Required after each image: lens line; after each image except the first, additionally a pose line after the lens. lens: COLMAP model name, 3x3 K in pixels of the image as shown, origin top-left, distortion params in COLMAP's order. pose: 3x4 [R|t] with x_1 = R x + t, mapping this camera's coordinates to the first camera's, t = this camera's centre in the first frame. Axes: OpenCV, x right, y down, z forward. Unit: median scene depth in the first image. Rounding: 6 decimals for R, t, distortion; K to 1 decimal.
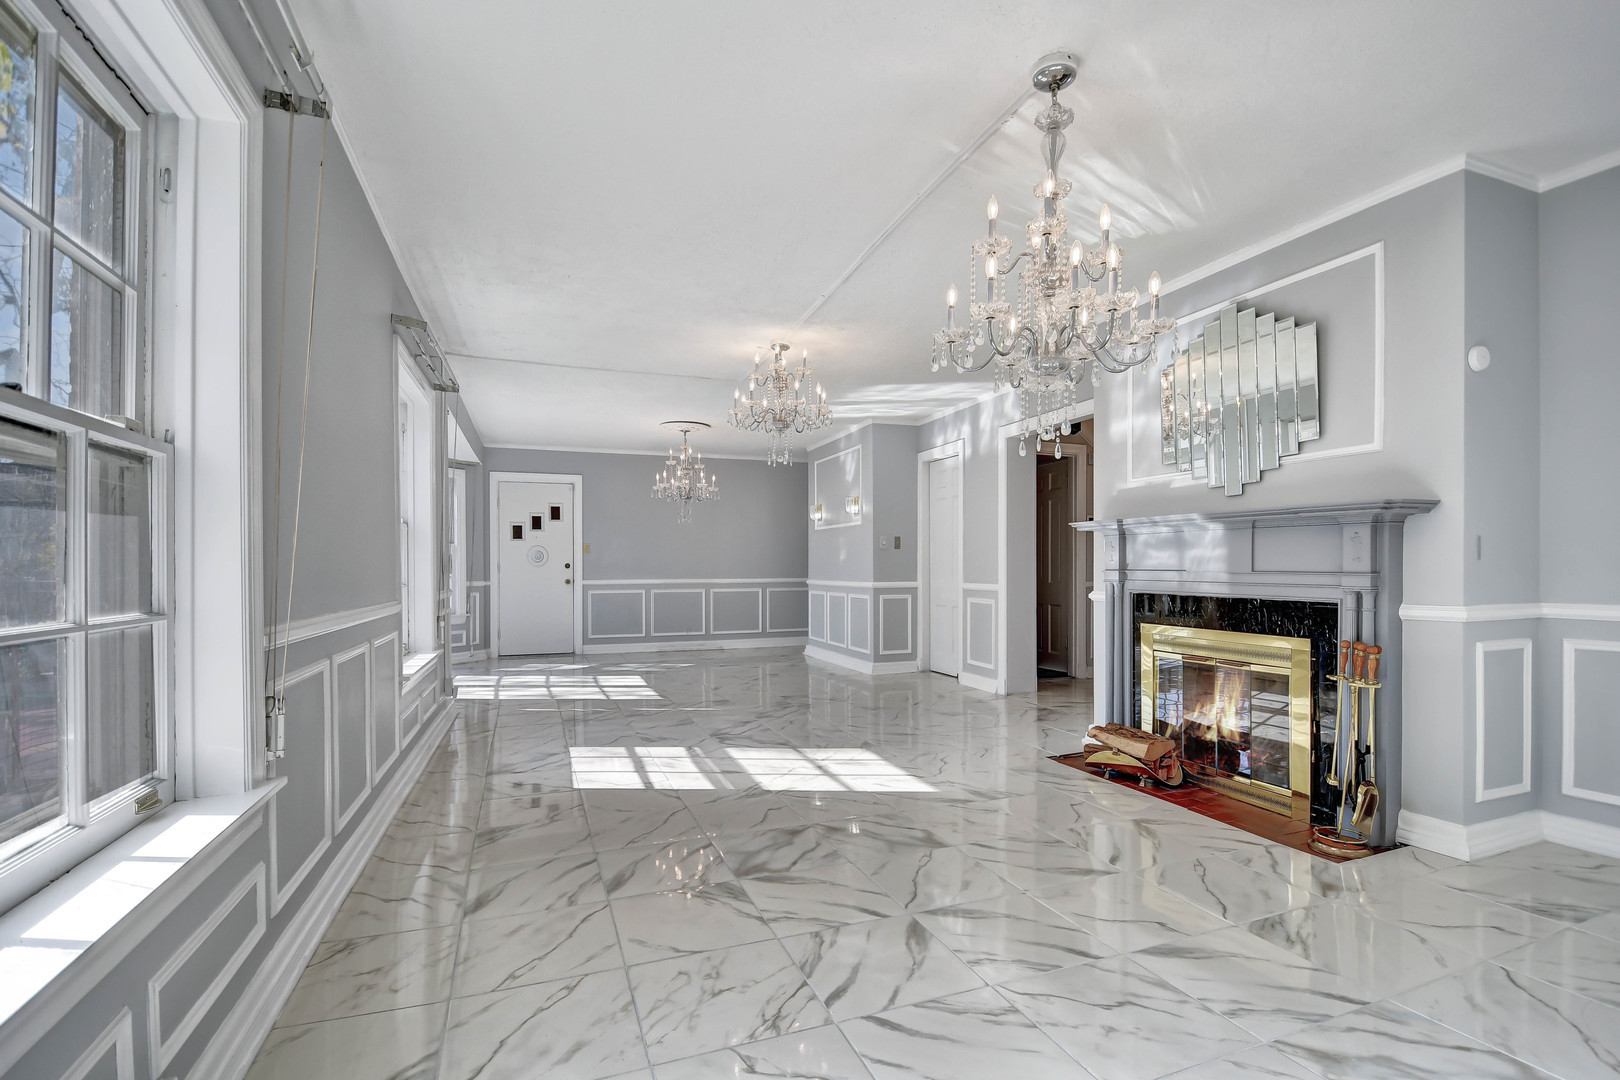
lens RADIAL K [[791.7, 0, 805.3], [0, 791.7, 572.4], [0, 0, 1]] dist [0.000613, -0.000575]
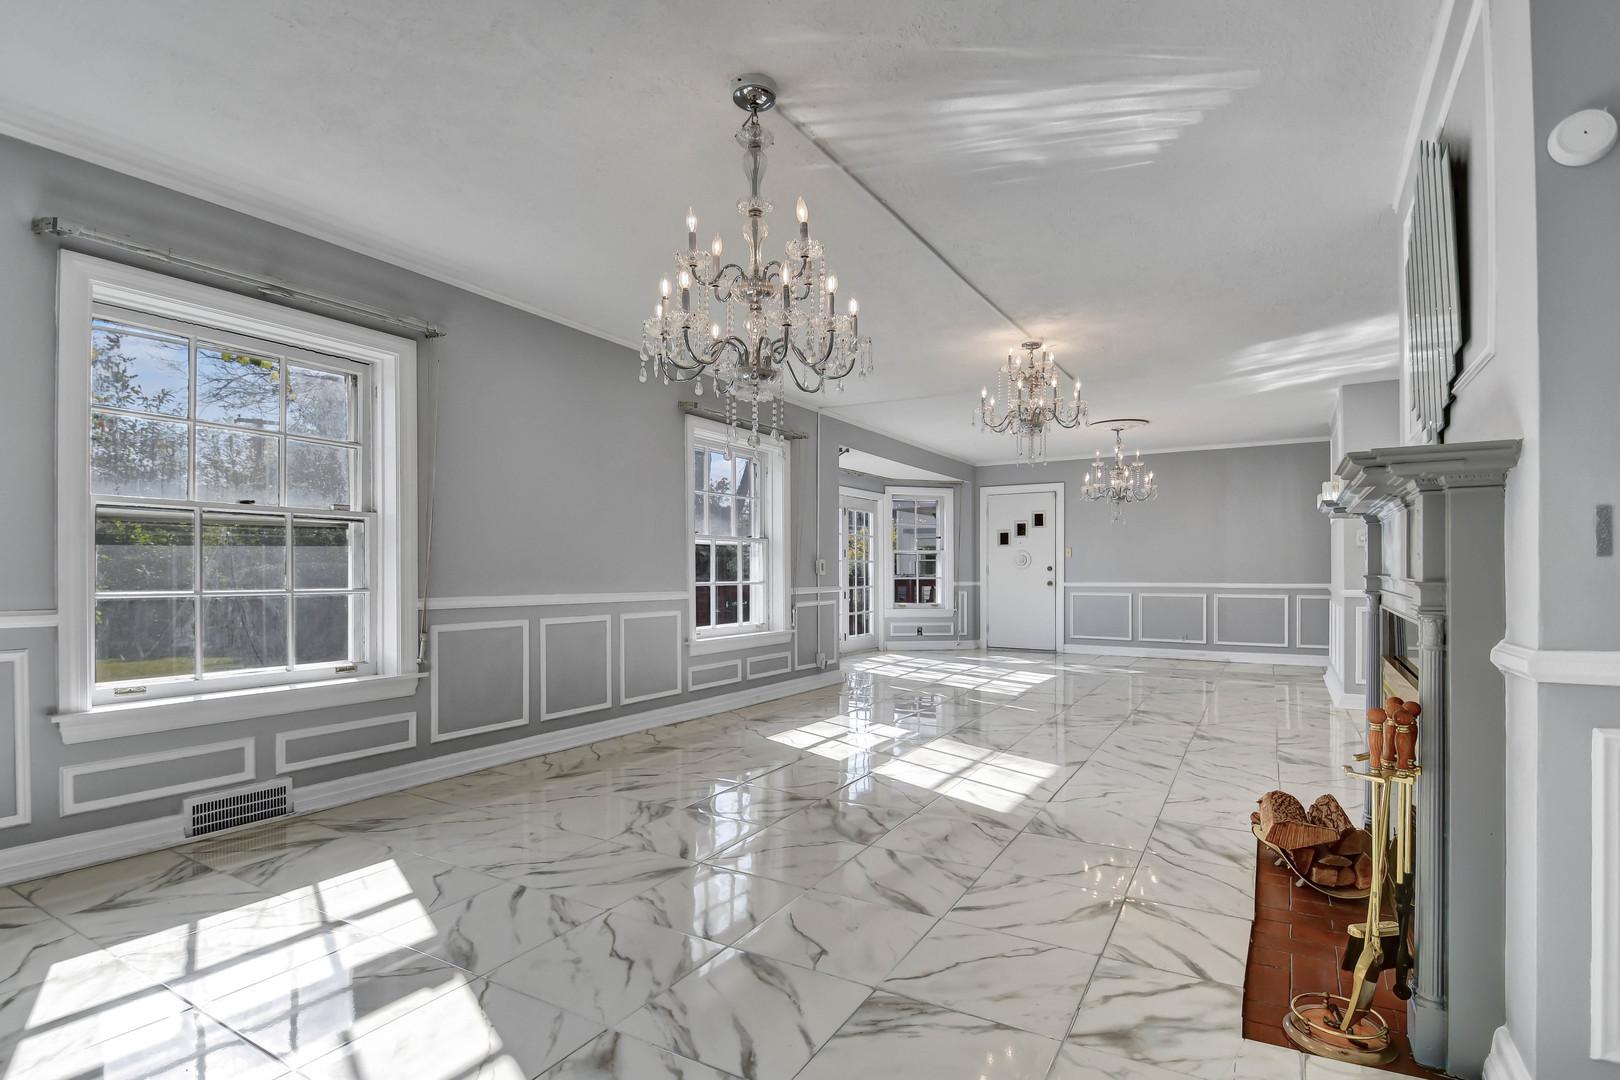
lens RADIAL K [[751.3, 0, 807.9], [0, 751.3, 571.3], [0, 0, 1]] dist [-0.003403, -0.000452]
pose [[0.620754, 0.002073, -0.784003, 0.621128], [-0.006214, 0.999978, -0.002276, -0.000469], [0.783981, 0.006285, 0.620753, 0.242489]]
